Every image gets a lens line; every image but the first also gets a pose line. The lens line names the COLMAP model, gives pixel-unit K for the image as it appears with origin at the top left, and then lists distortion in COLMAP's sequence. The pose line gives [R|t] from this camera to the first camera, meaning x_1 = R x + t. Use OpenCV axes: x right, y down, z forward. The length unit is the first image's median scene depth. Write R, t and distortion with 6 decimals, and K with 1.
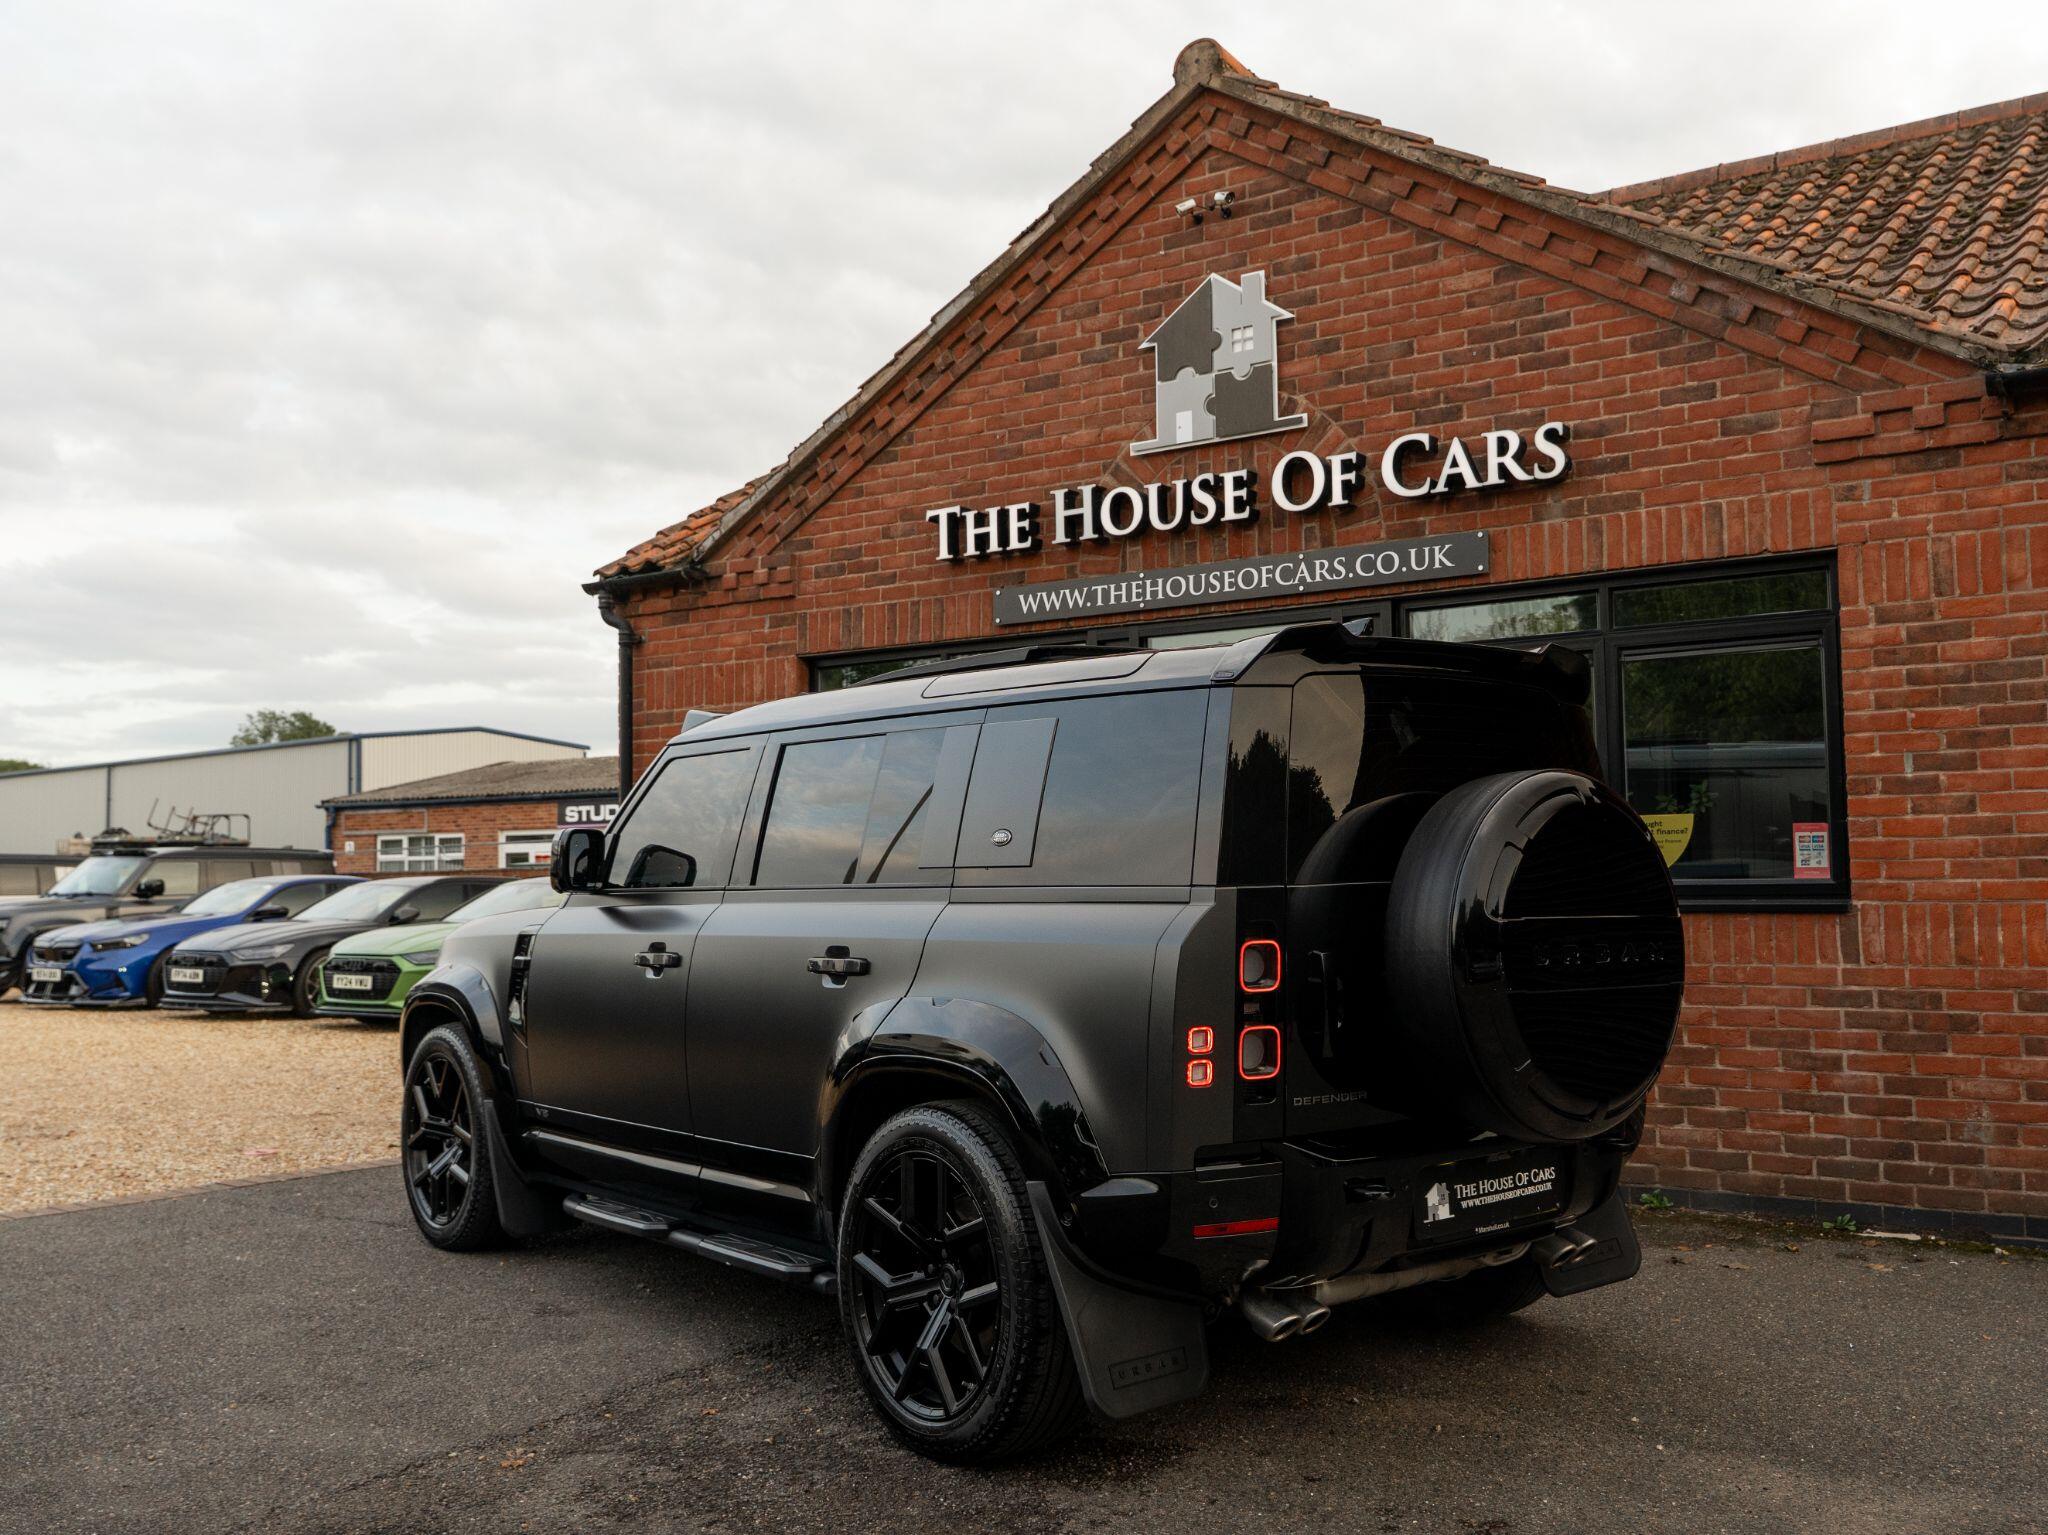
lens RADIAL K [[1821.4, 0, 1090.5], [0, 1821.4, 778.9], [0, 0, 1]] dist [0.006669, -0.000102]
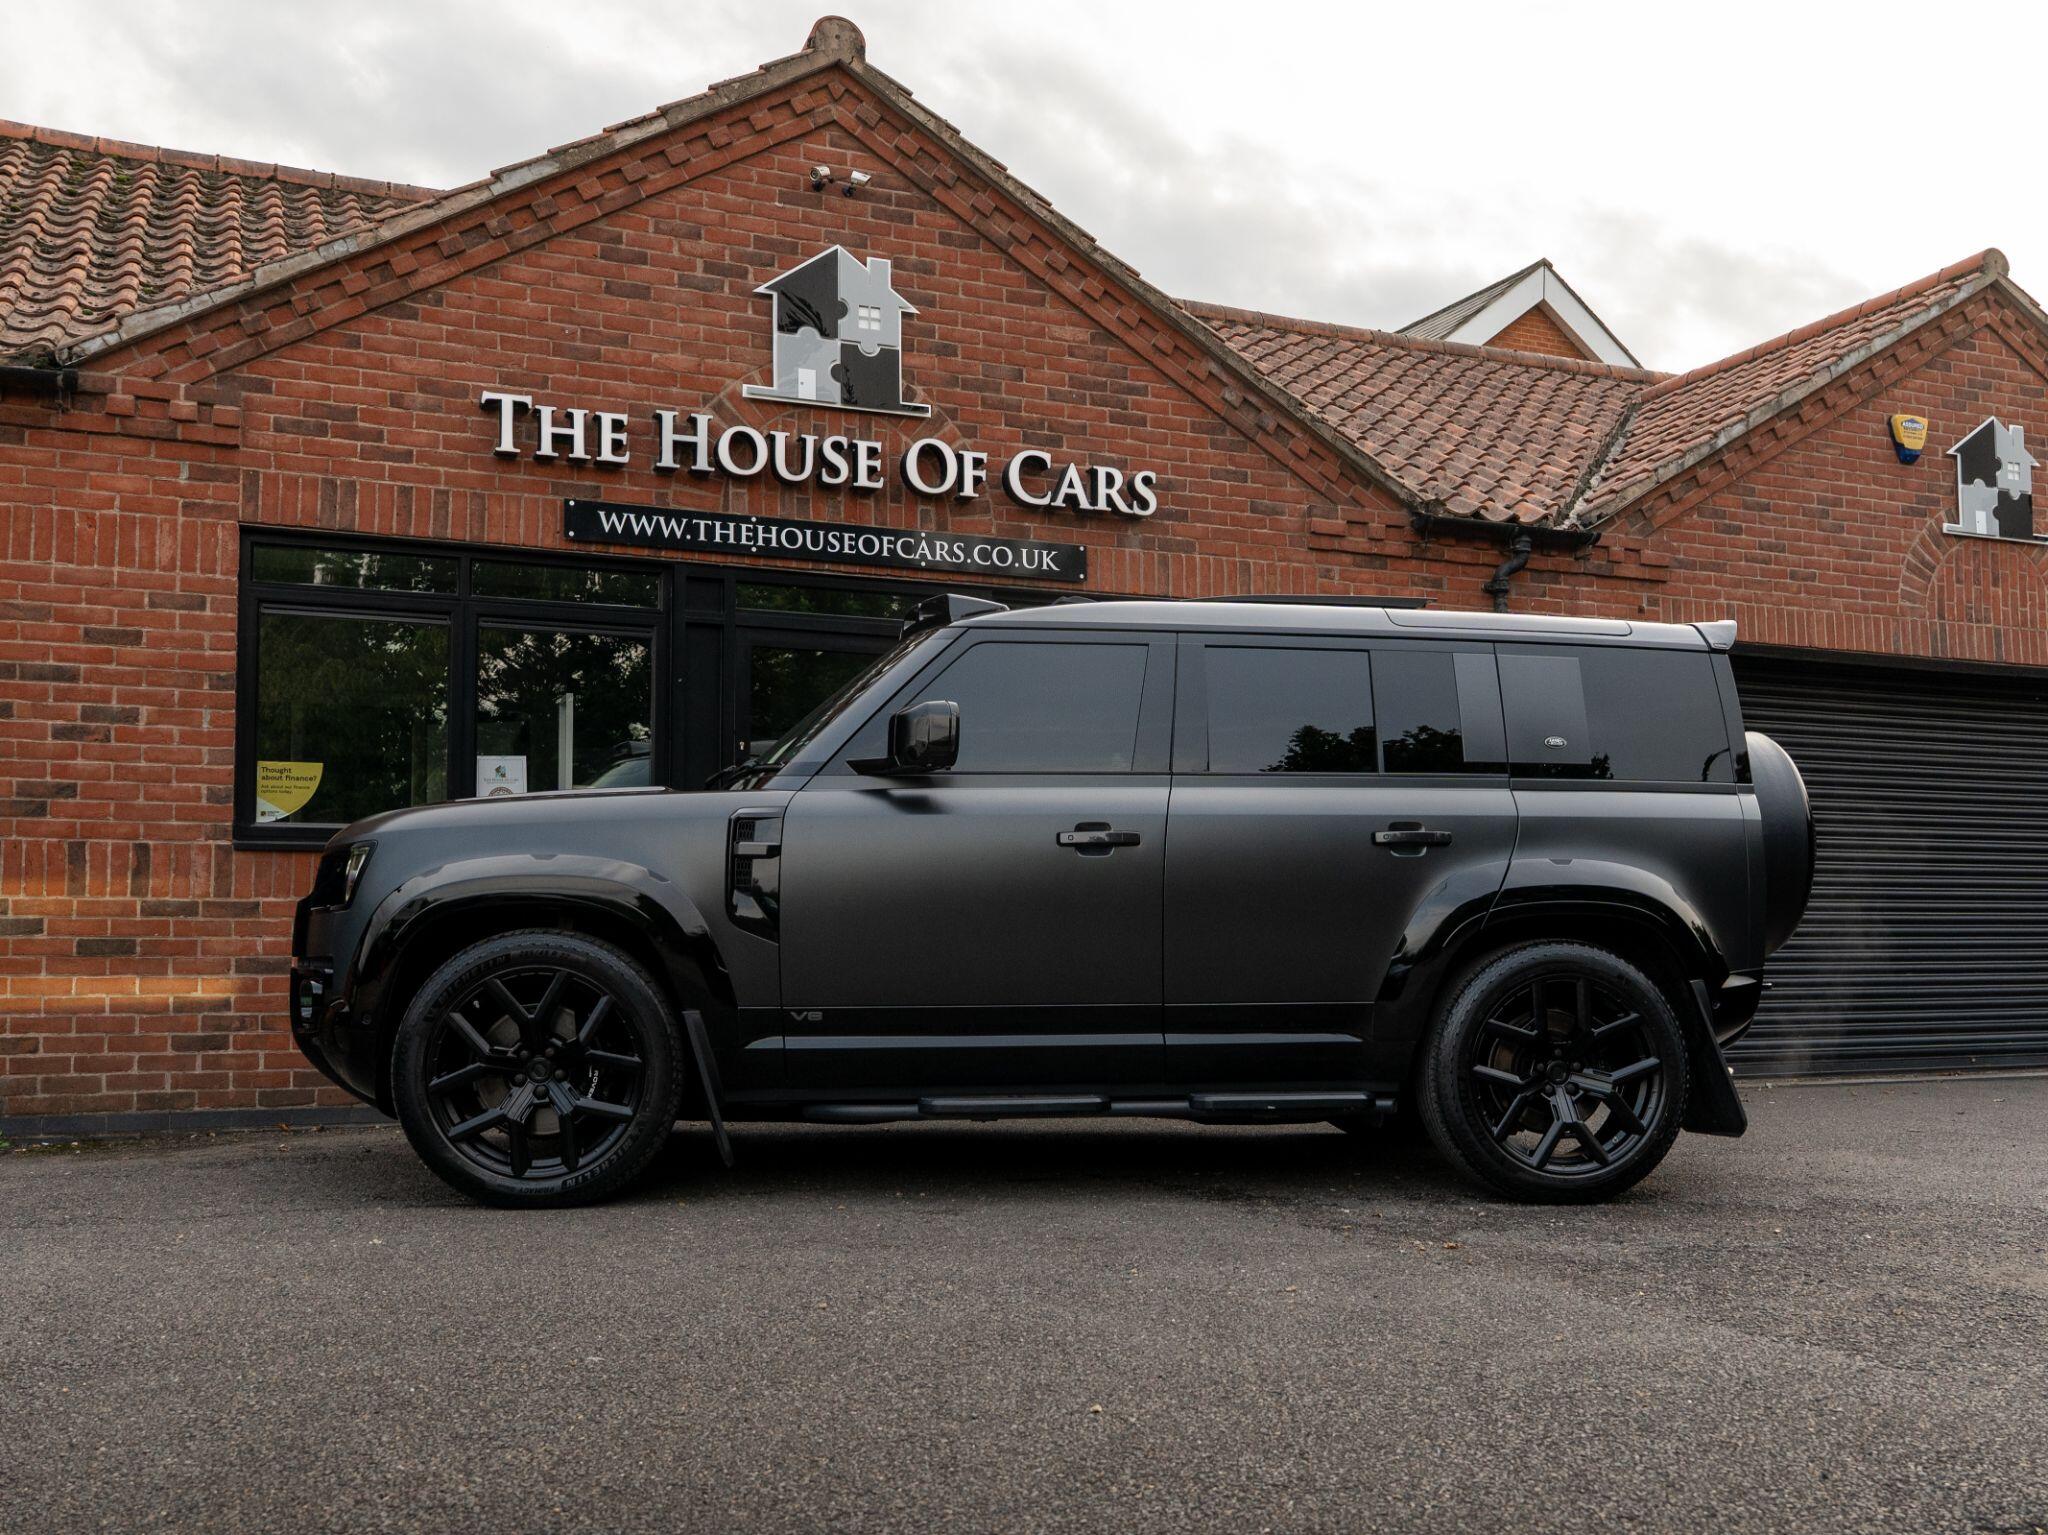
lens RADIAL K [[1958.0, 0, 1018.9], [0, 1958.0, 840.7], [0, 0, 1]] dist [-0.000791, 0.000000]
pose [[0.547292, 0.059655, 0.834813, -0.837626], [-0.053066, 0.997923, -0.036521, 0.101989], [-0.835257, -0.024313, 0.549321, 0.314444]]
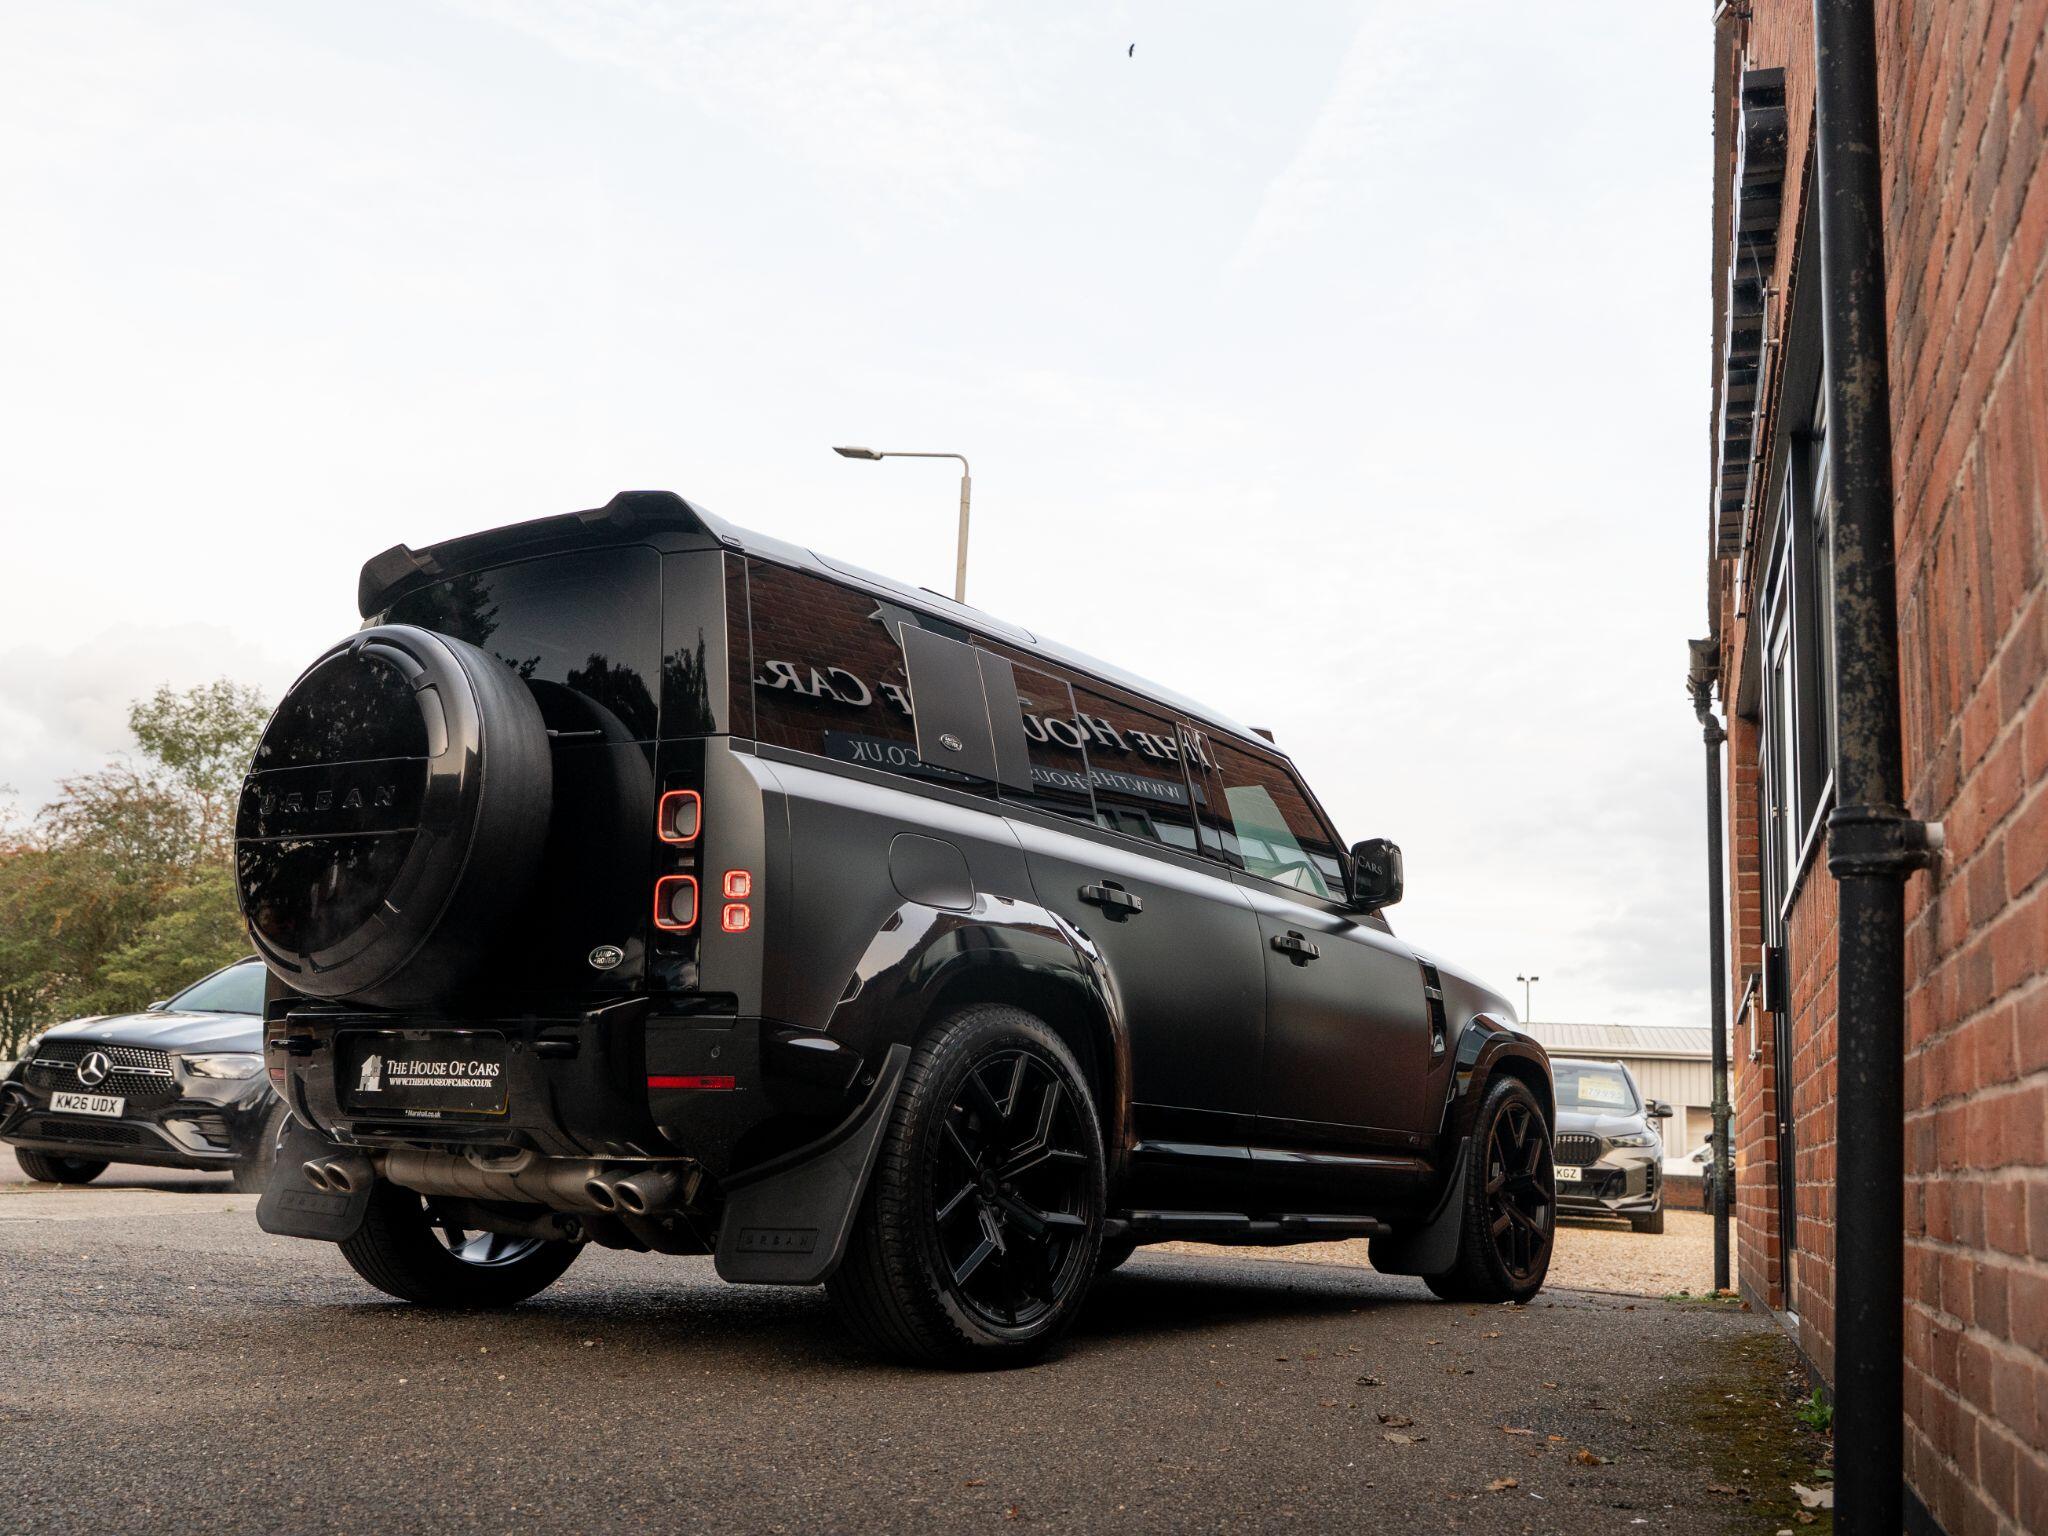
lens RADIAL K [[1821.4, 0, 1034.8], [0, 1821.4, 752.1], [0, 0, 1]] dist [0.006669, -0.000102]
pose [[0.252377, -0.179355, -0.950862, 0.688988], [-0.004588, 0.982439, -0.186529, 0.132127], [0.967618, 0.051439, 0.247122, 0.593771]]
